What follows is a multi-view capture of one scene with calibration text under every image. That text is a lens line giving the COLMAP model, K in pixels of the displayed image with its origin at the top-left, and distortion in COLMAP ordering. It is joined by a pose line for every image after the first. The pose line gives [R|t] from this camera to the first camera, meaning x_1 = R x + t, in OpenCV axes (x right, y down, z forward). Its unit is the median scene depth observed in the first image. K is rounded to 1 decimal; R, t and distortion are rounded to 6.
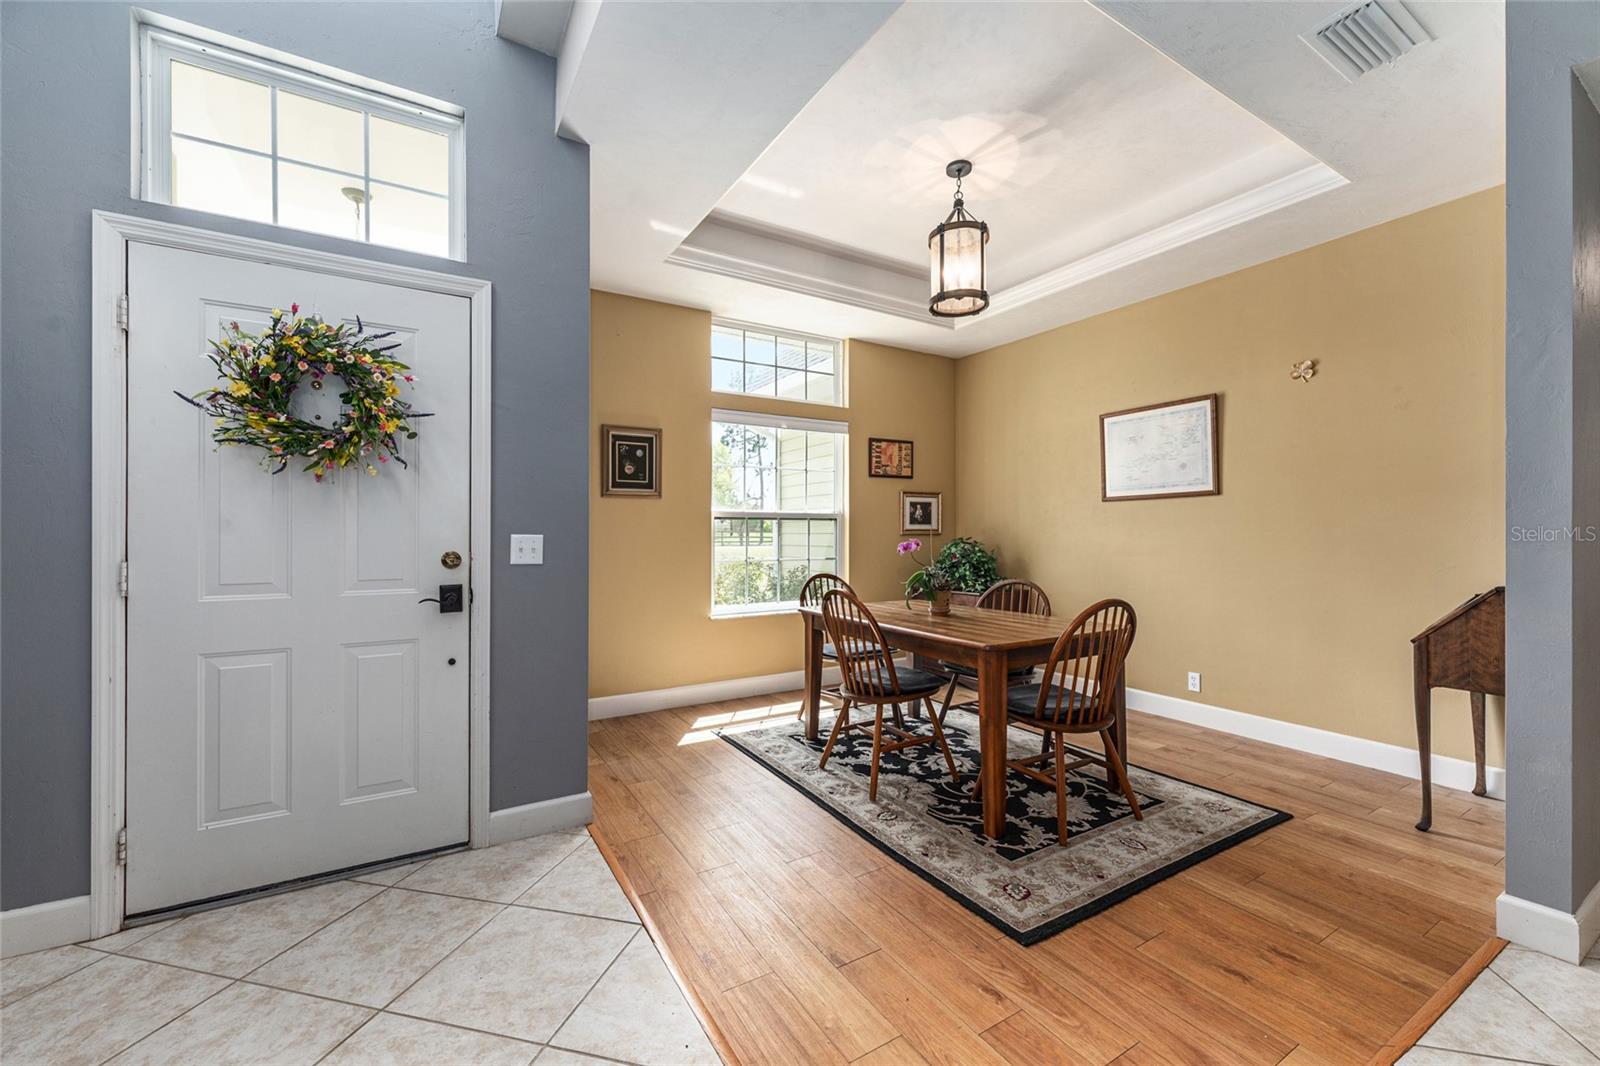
lens RADIAL K [[633.3, 0, 803.1], [0, 633.3, 533.4], [0, 0, 1]] dist [0.000865, 0.000223]
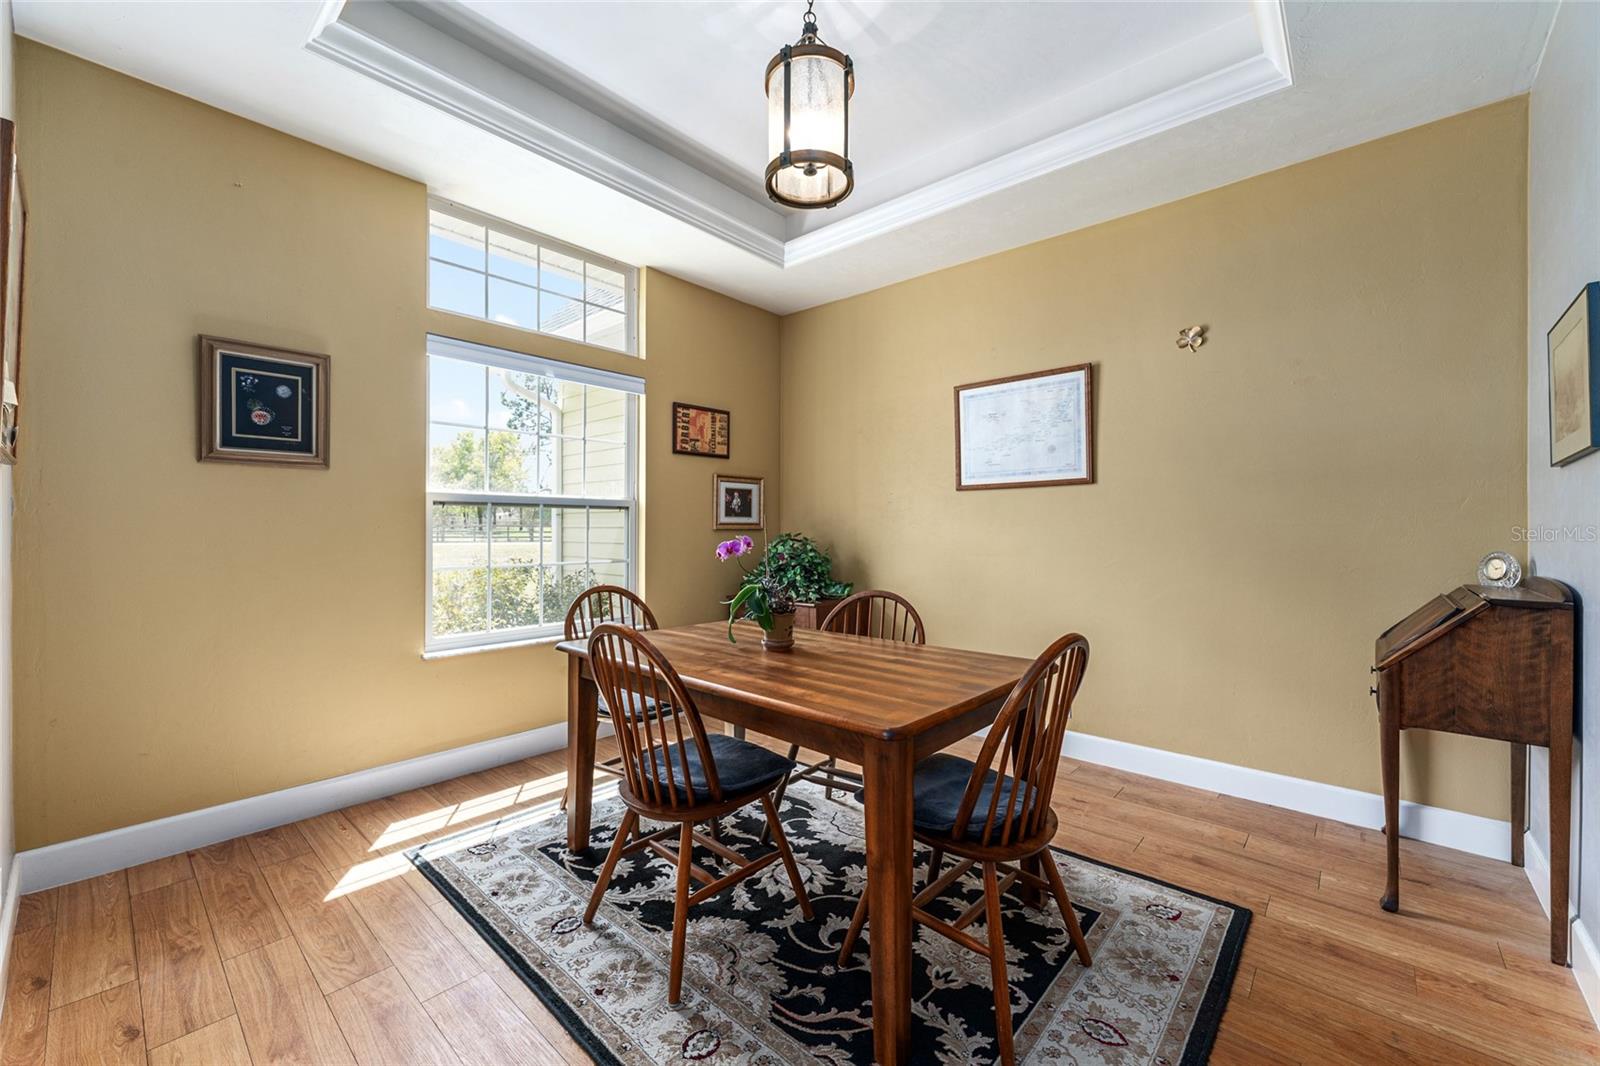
lens RADIAL K [[633.3, 0, 805.2], [0, 633.3, 531.2], [0, 0, 1]] dist [0.000865, 0.000223]
pose [[0.953147, 0.003258, 0.302490, 0.038072], [-0.004453, 0.999985, 0.003261, 0.001659], [-0.302474, -0.004456, 0.953147, 0.333681]]
